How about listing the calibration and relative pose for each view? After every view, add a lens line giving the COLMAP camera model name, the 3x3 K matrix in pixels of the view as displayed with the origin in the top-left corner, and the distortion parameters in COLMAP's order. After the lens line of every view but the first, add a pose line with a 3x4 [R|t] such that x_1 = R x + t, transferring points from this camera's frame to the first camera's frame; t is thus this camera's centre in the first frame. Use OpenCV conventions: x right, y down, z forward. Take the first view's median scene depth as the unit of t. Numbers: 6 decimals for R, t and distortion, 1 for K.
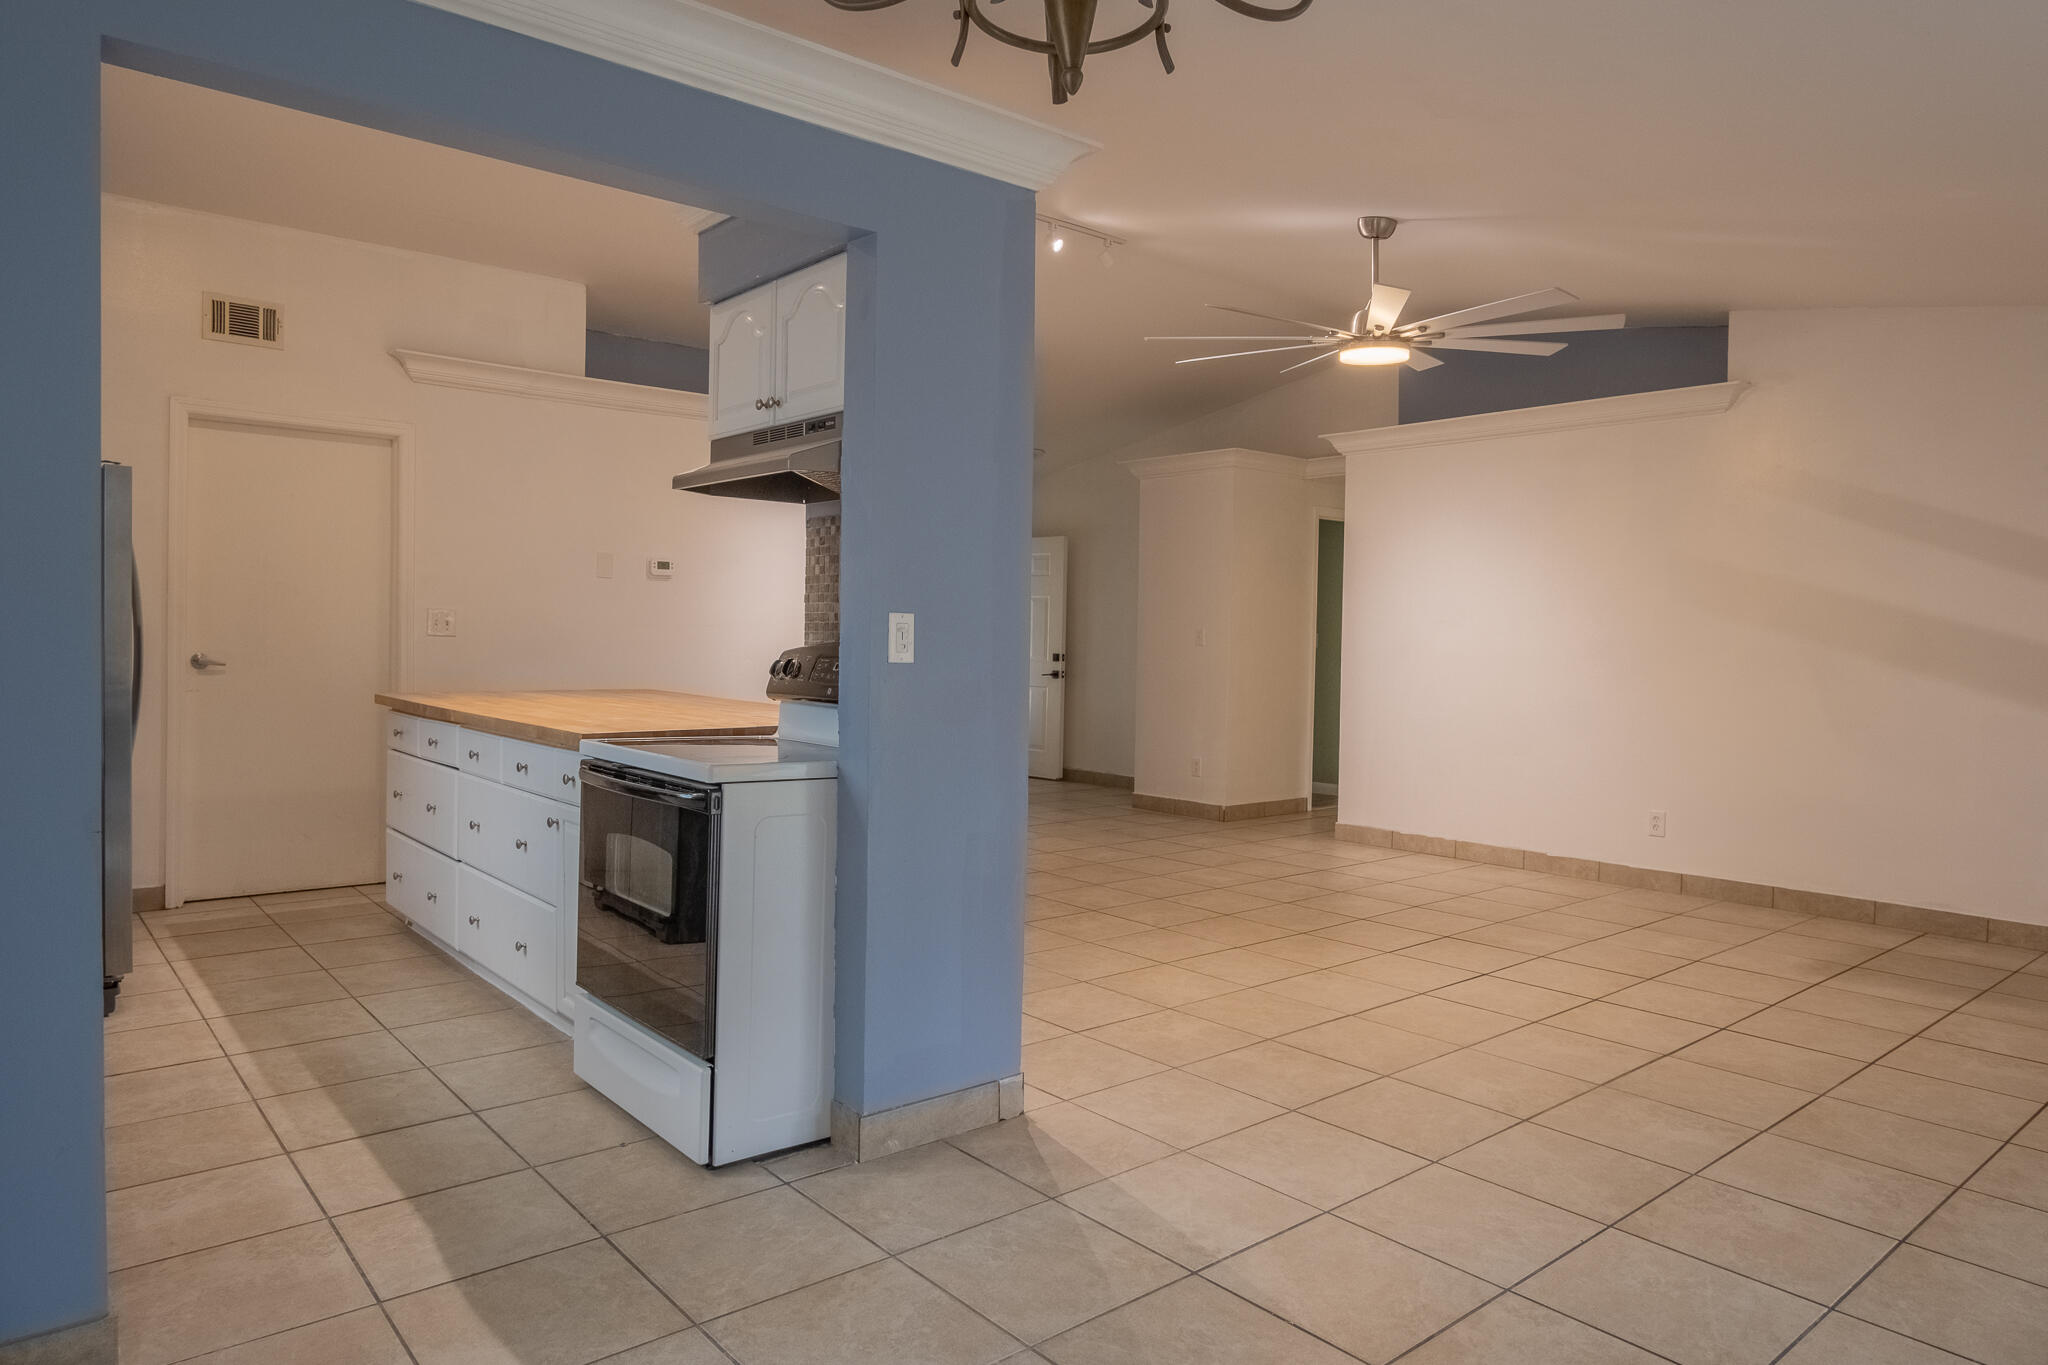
lens RADIAL K [[1277.3, 0, 1024.2], [0, 1277.3, 673.3], [0, 0, 1]] dist [-0.038653, 0.021086]
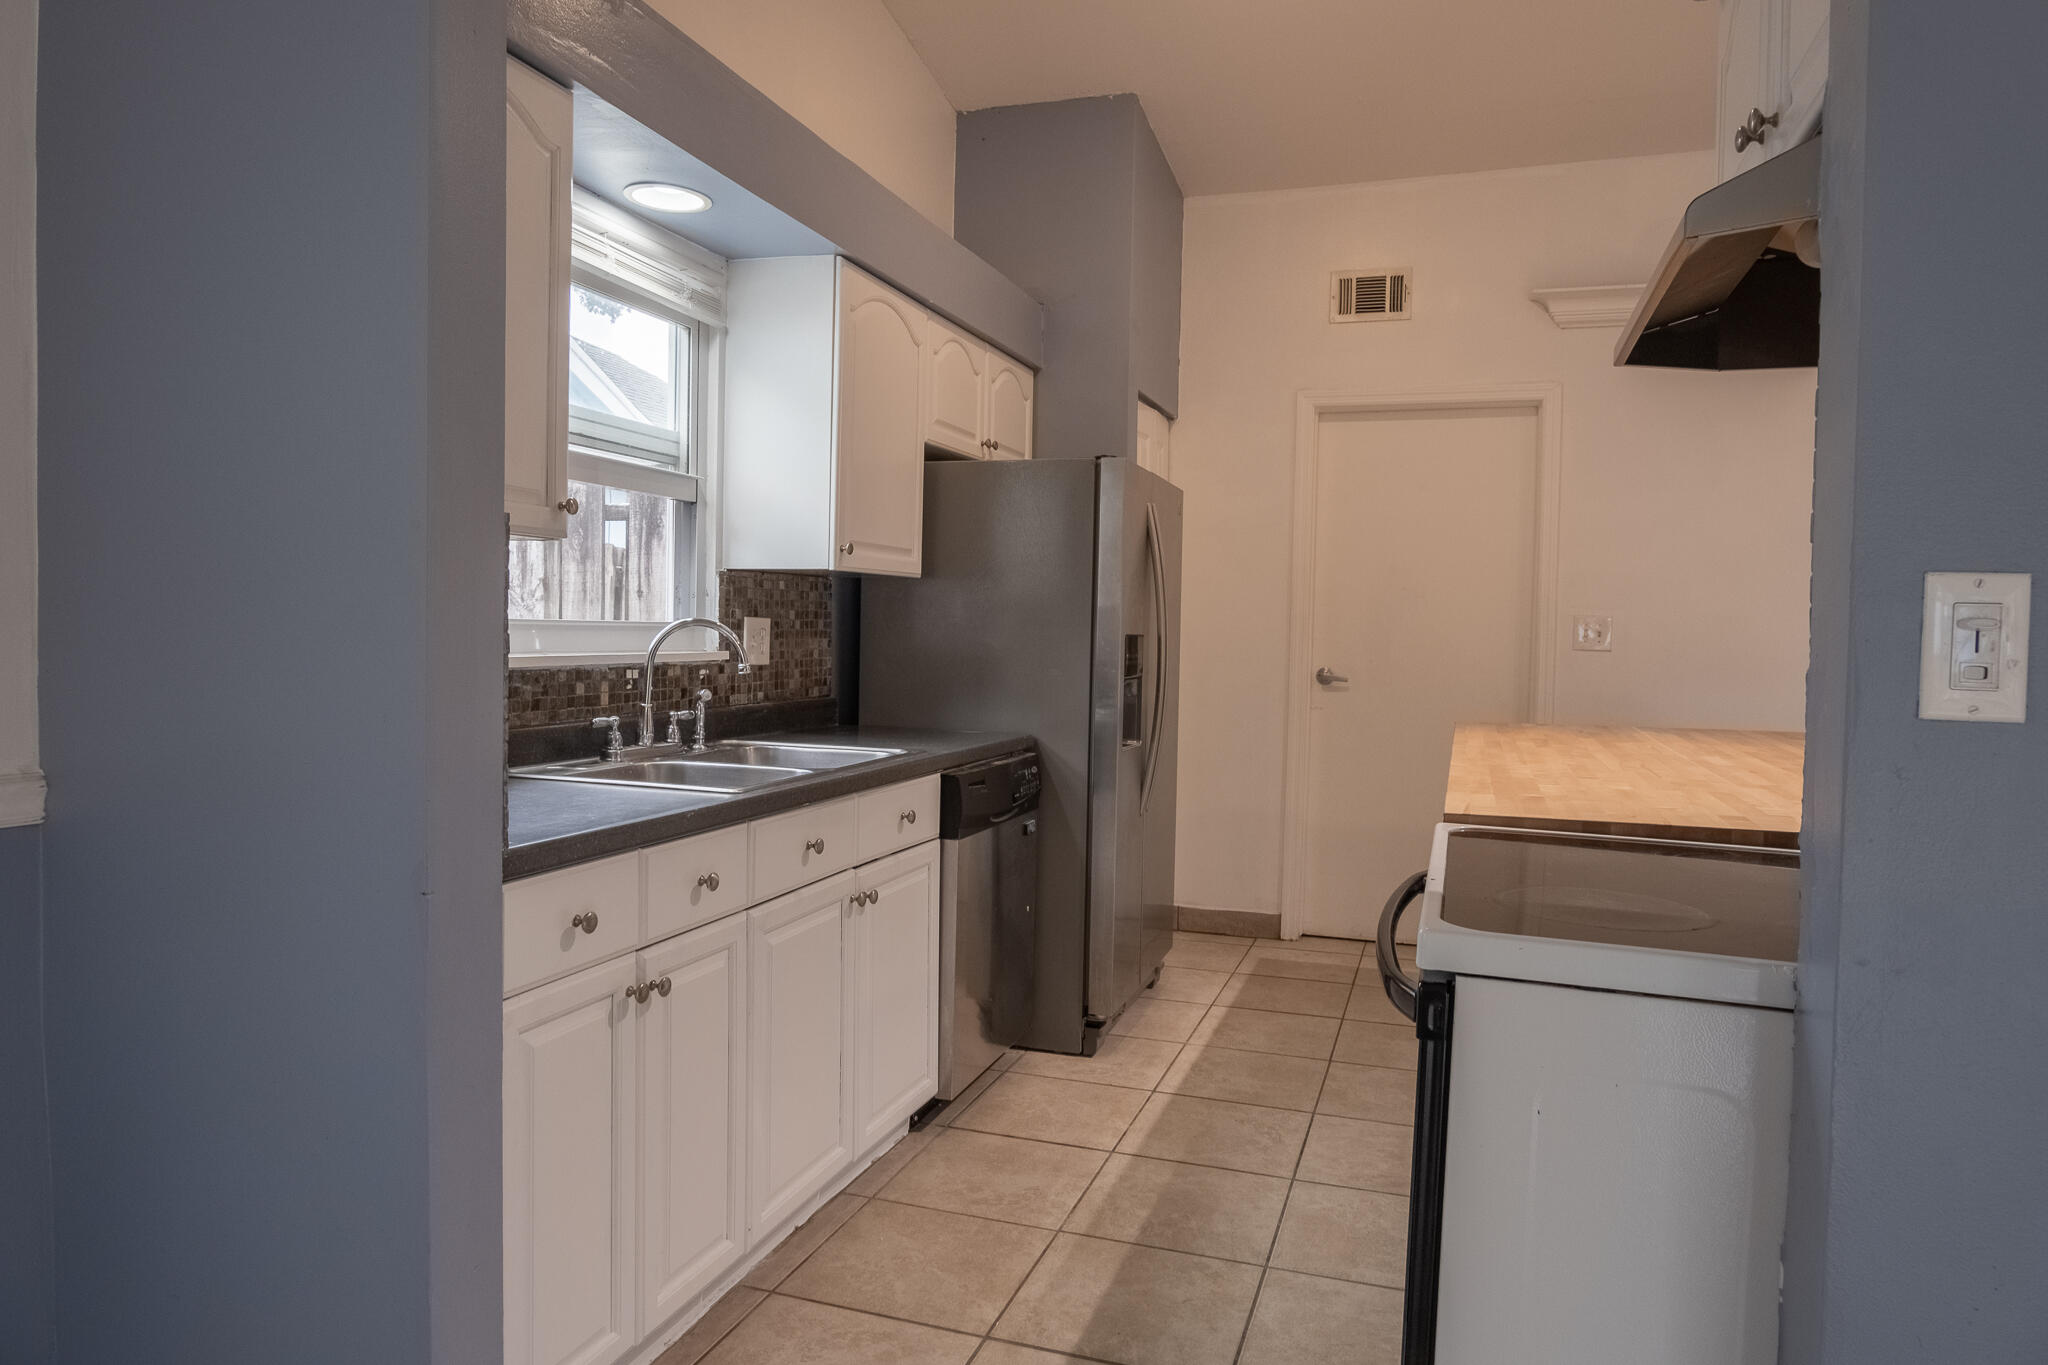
lens RADIAL K [[1277.3, 0, 1021.4], [0, 1277.3, 672.7], [0, 0, 1]] dist [-0.038653, 0.021086]
pose [[0.507912, 0.019239, -0.861194, 0.046183], [-0.033256, 0.999443, 0.002714, -0.010427], [0.860767, 0.027262, 0.508269, 0.473016]]
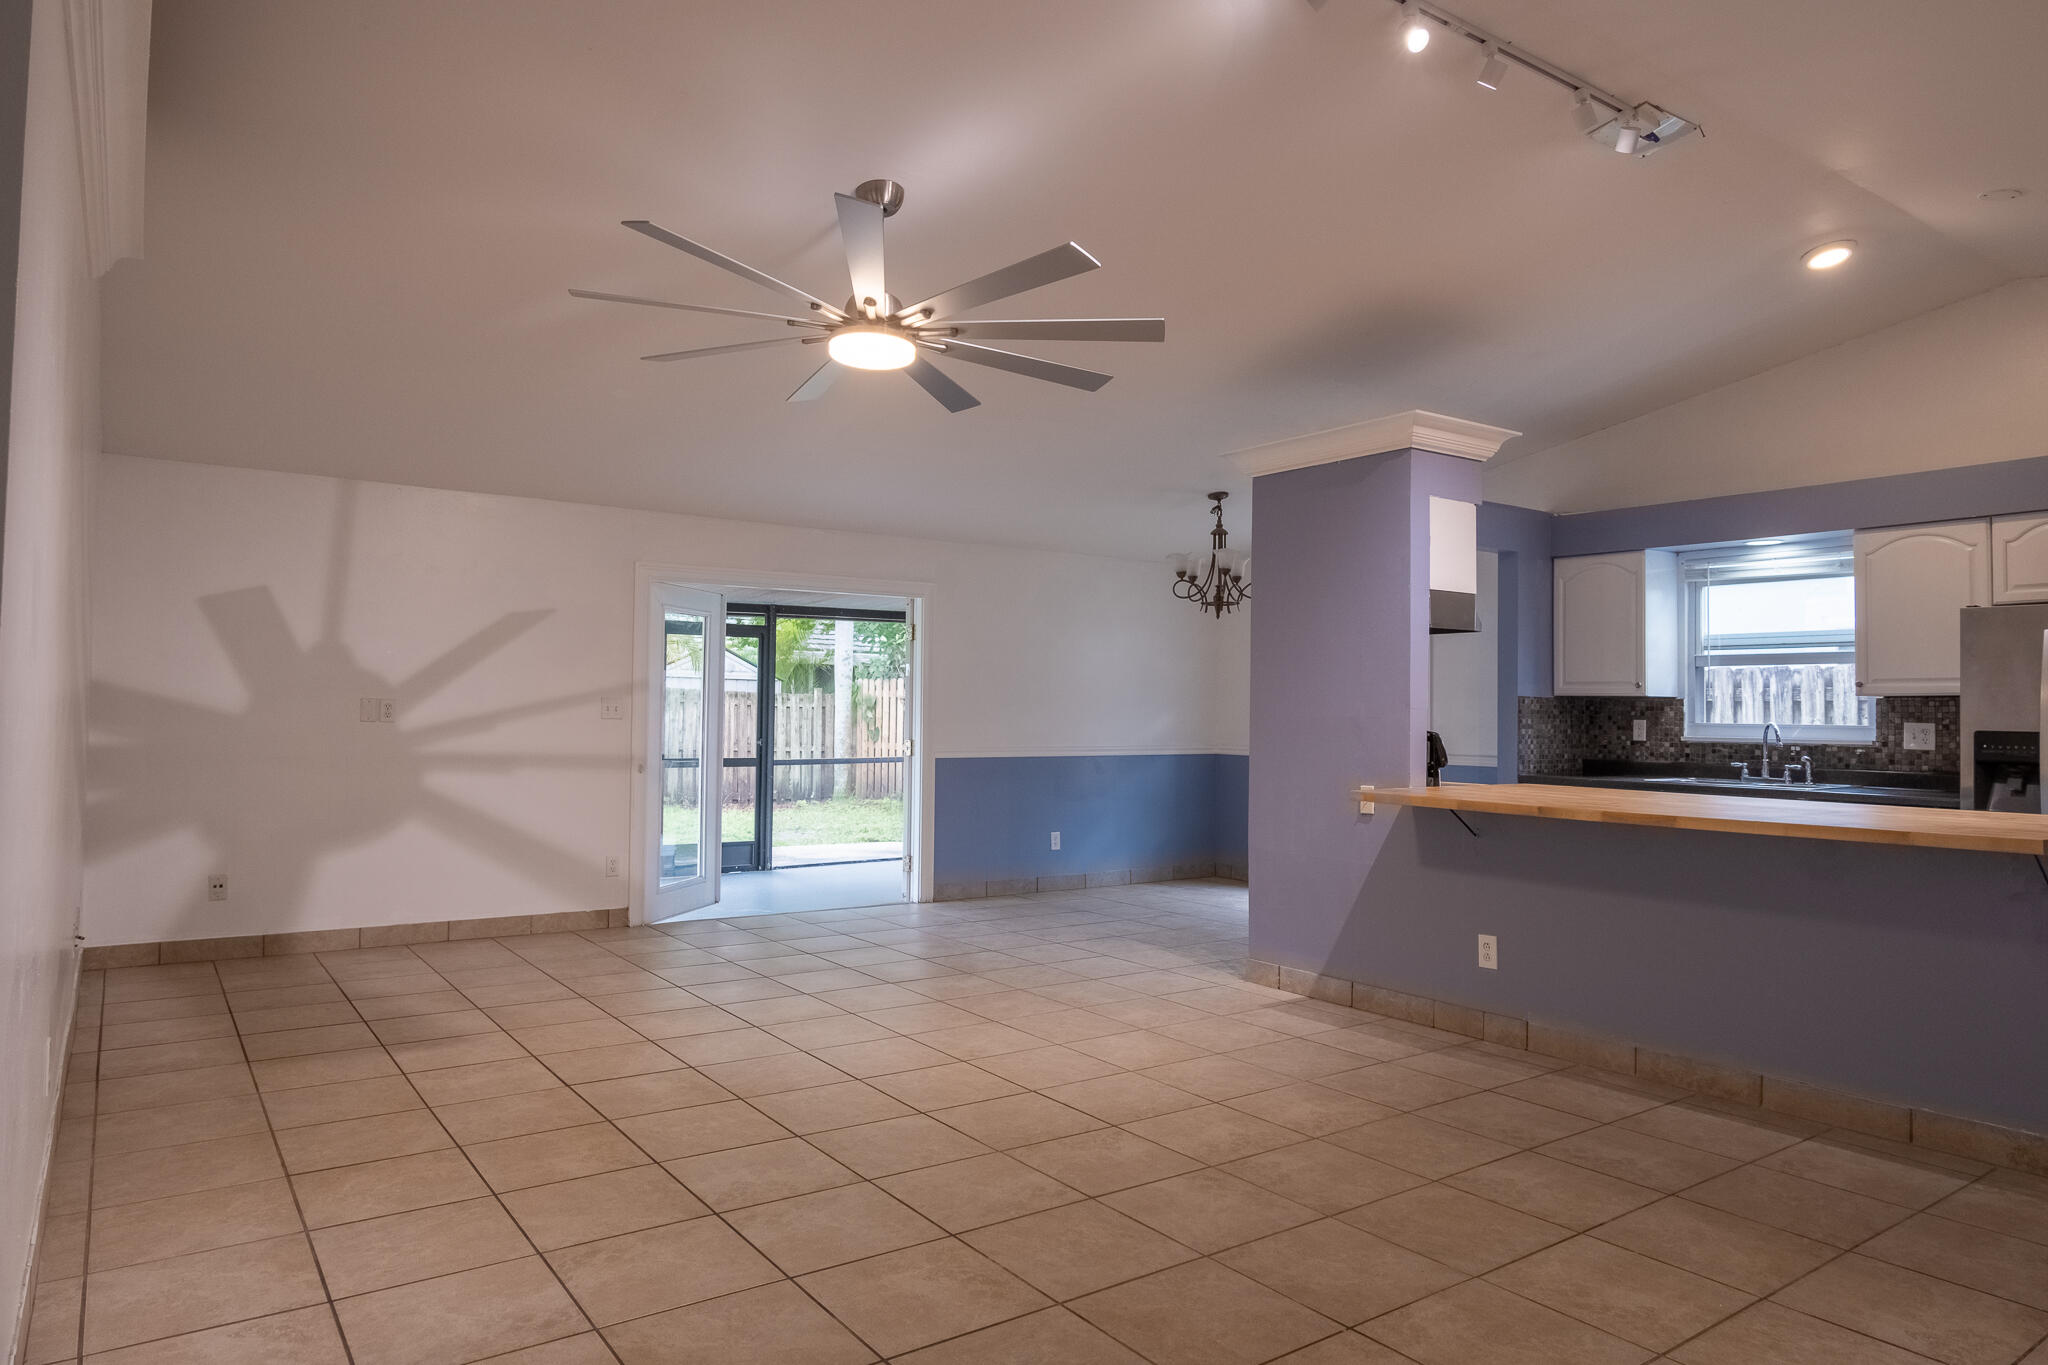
lens RADIAL K [[1277.3, 0, 1025.8], [0, 1277.3, 681.5], [0, 0, 1]] dist [-0.038653, 0.021086]
pose [[-0.995927, -0.030133, 0.084975, 0.142555], [-0.029582, 0.999532, 0.007746, -0.069953], [-0.085169, 0.005201, -0.996353, 2.376091]]
